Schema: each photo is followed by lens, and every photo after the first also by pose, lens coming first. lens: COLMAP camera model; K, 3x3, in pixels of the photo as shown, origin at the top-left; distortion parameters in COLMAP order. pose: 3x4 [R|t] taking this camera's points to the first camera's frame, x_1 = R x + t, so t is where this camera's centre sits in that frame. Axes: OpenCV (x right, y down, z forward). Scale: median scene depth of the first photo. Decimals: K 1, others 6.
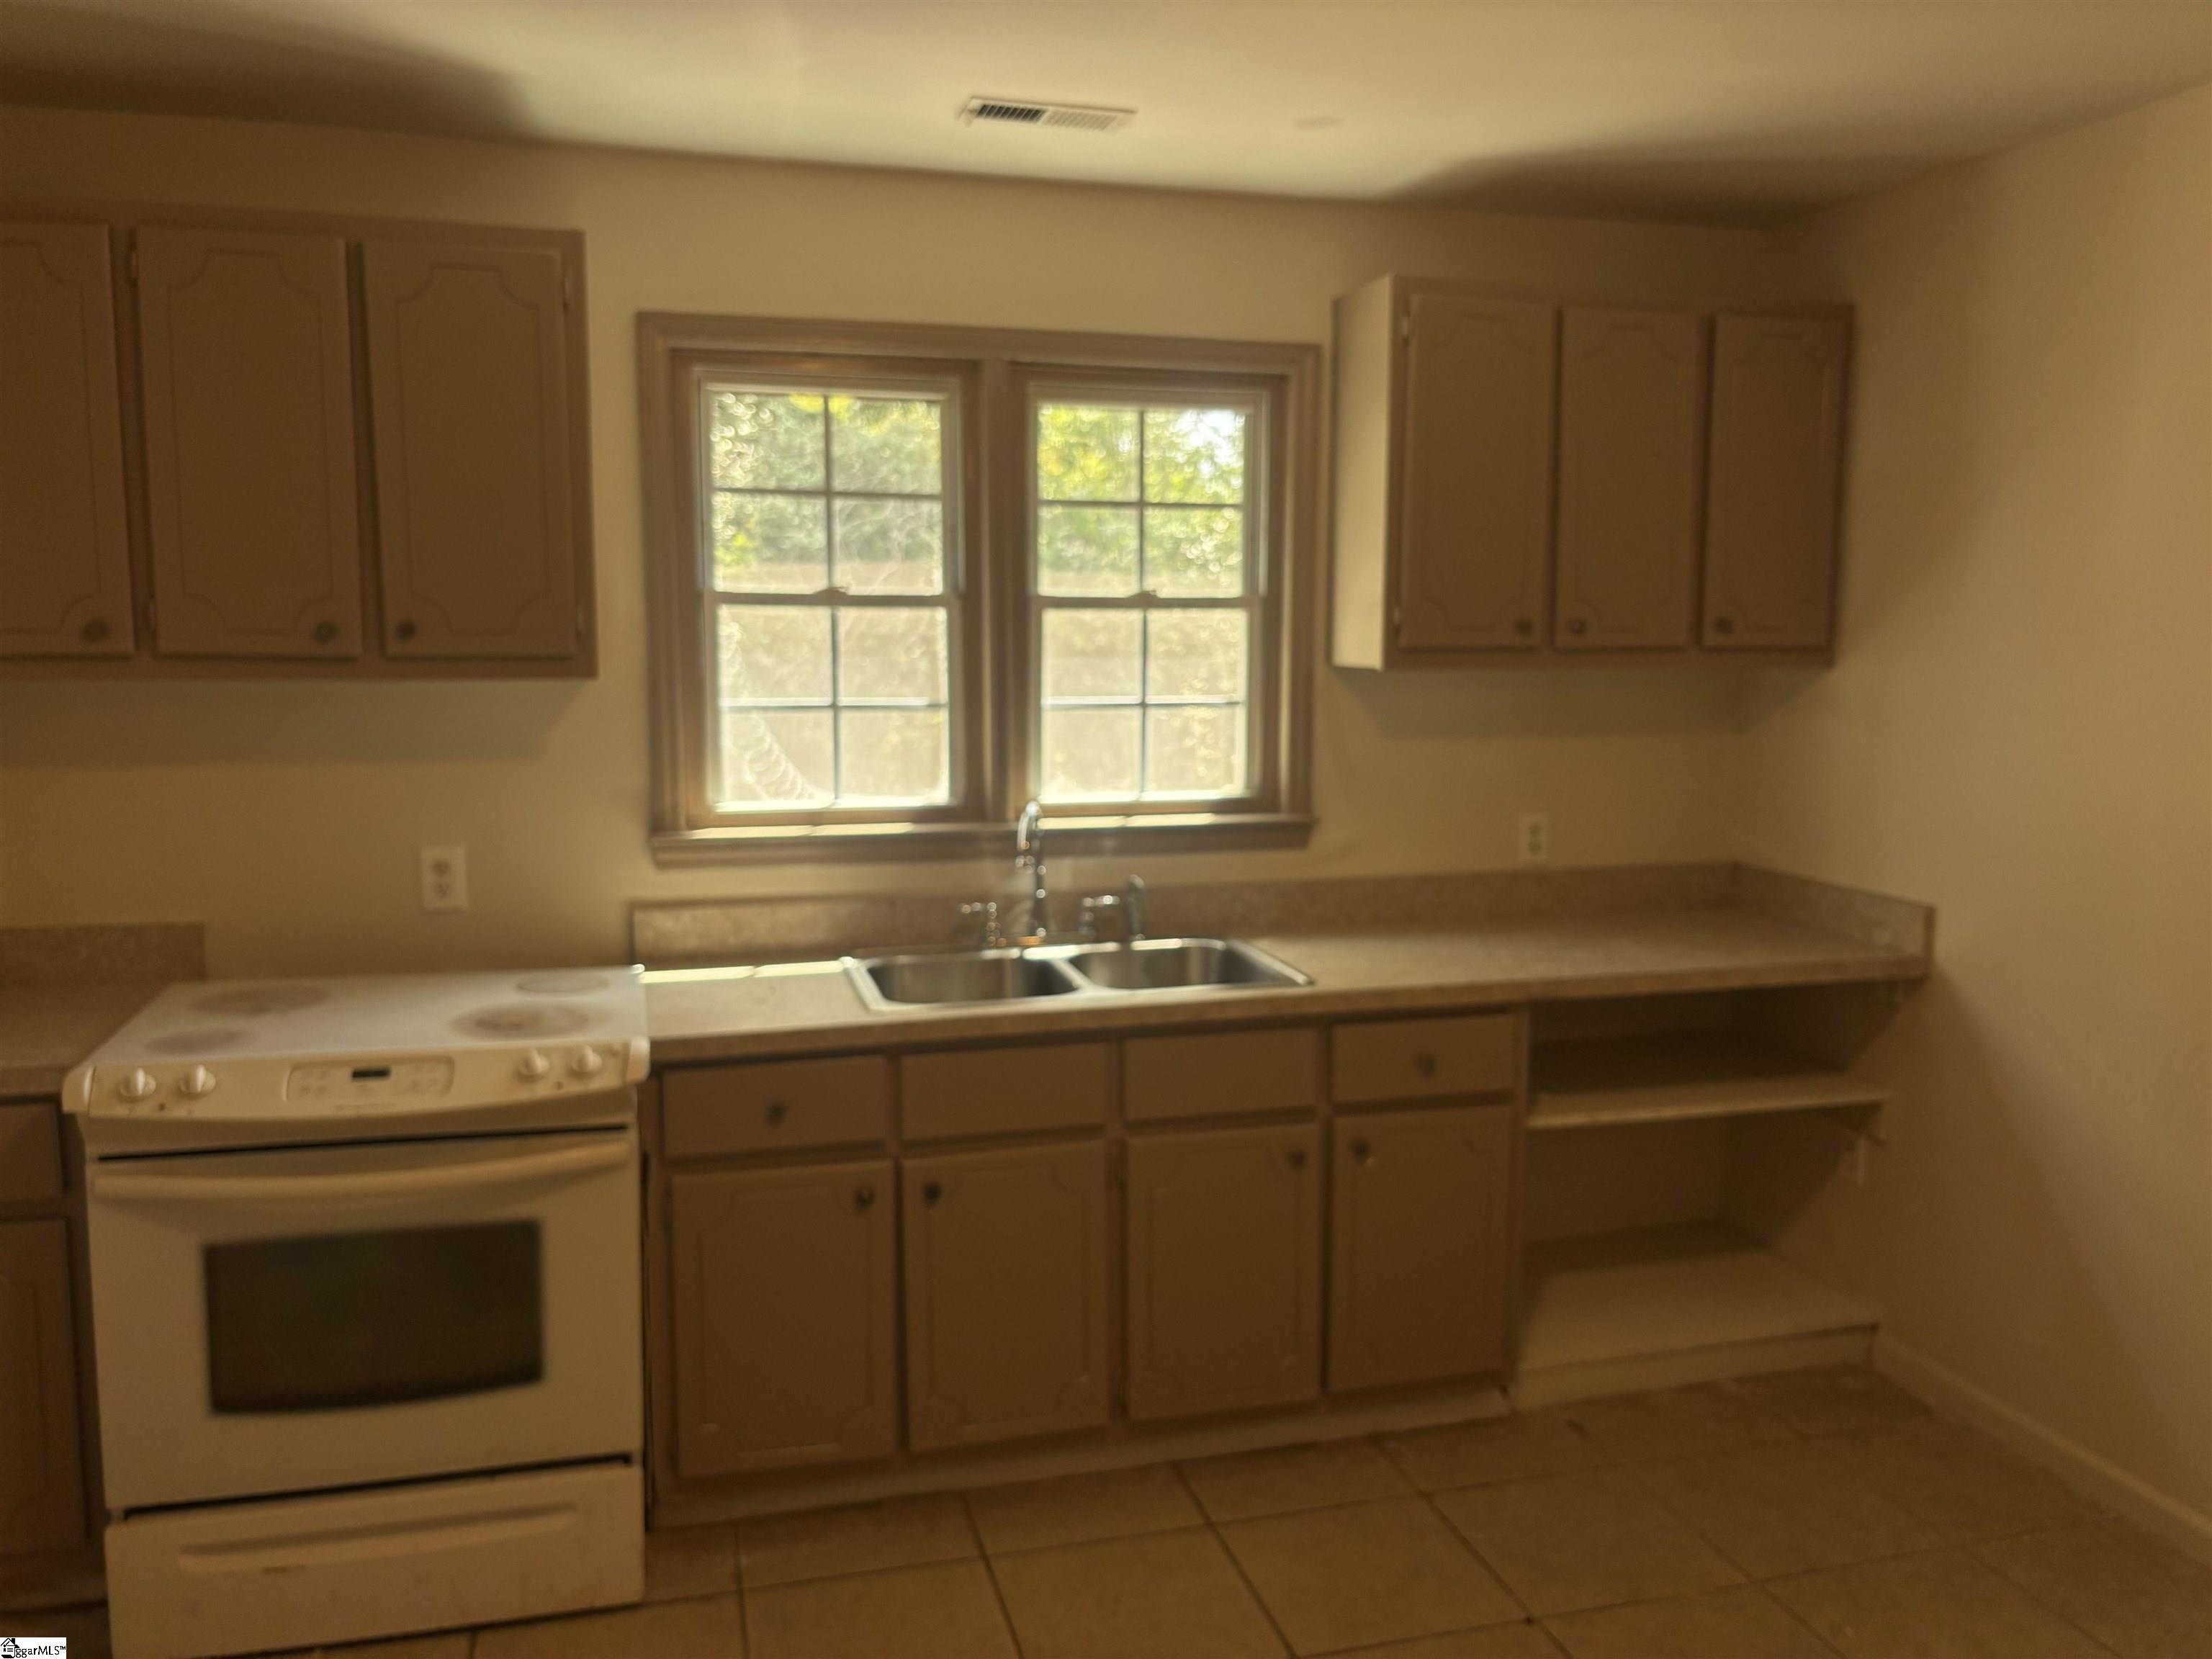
lens RADIAL K [[1694.8, 0, 1106.0], [0, 1694.8, 829.5], [0, 0, 1]] dist [0.026713, -0.010309]
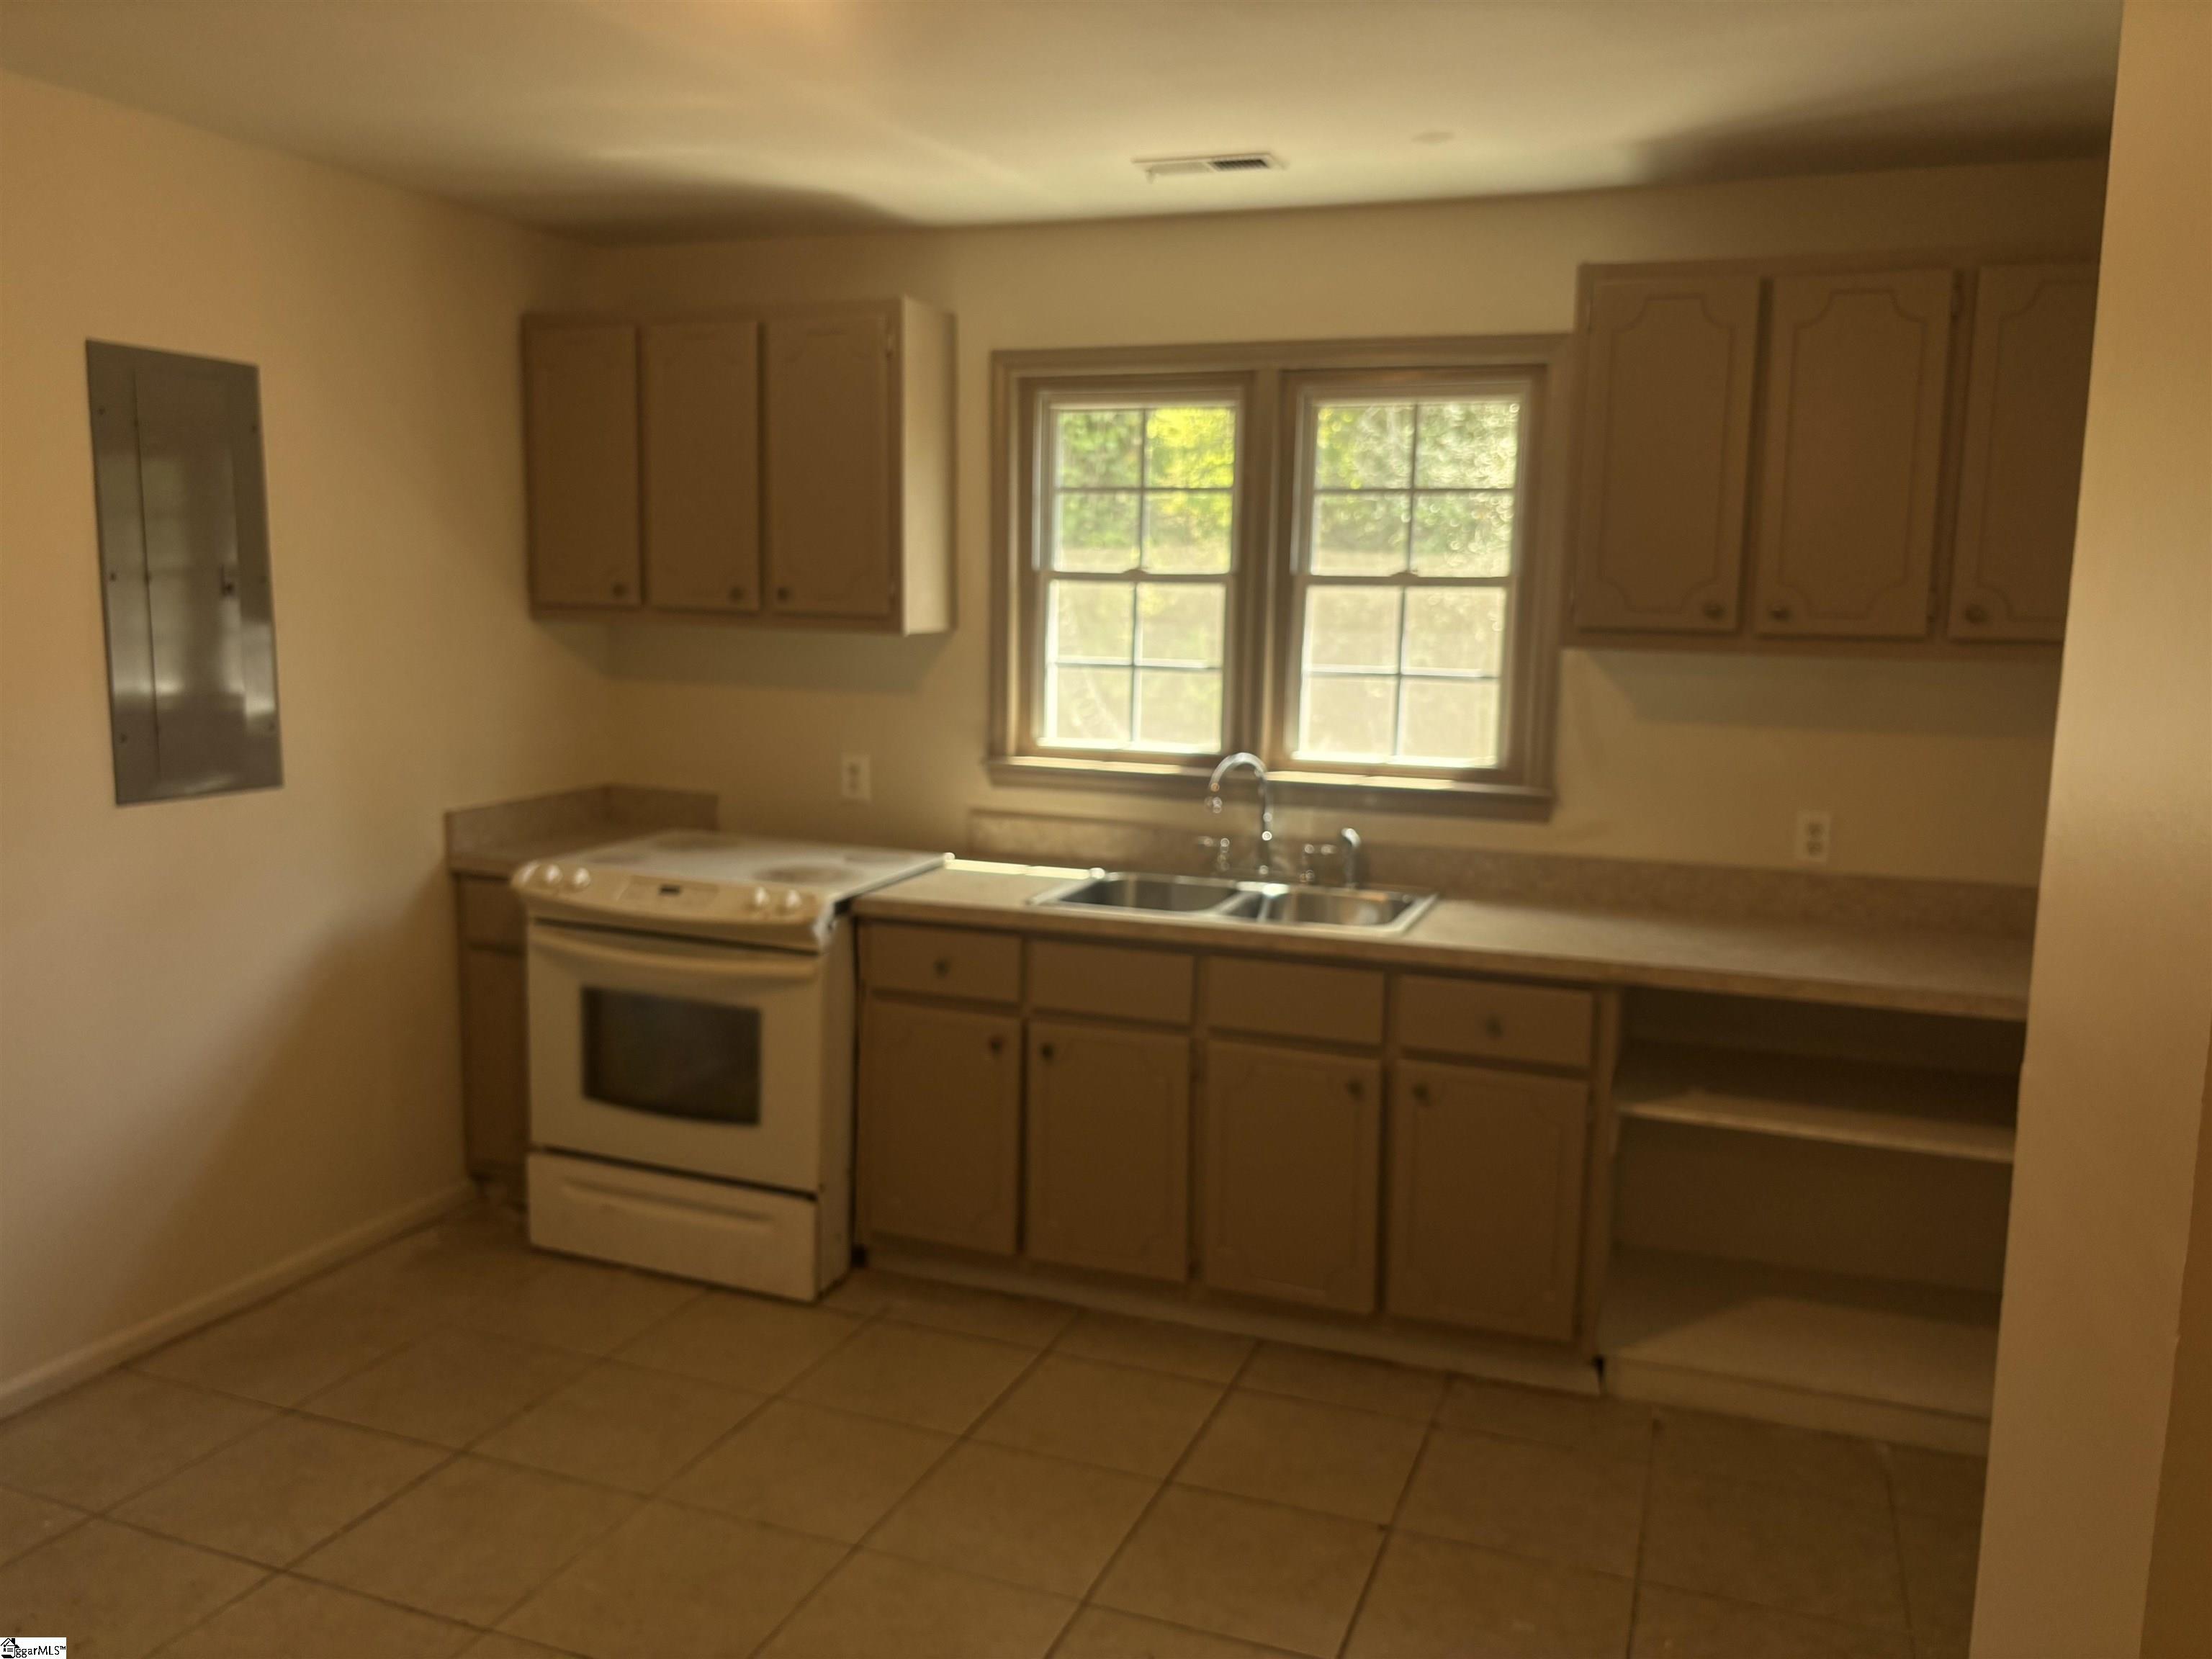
lens RADIAL K [[1683.3, 0, 1107.7], [0, 1683.3, 819.1], [0, 0, 1]] dist [0.047612, -0.007493]
pose [[0.816543, 0.092640, -0.569802, 0.527605], [-0.090143, 0.995393, 0.032658, -0.000885], [0.570203, 0.024697, 0.821133, 0.006674]]
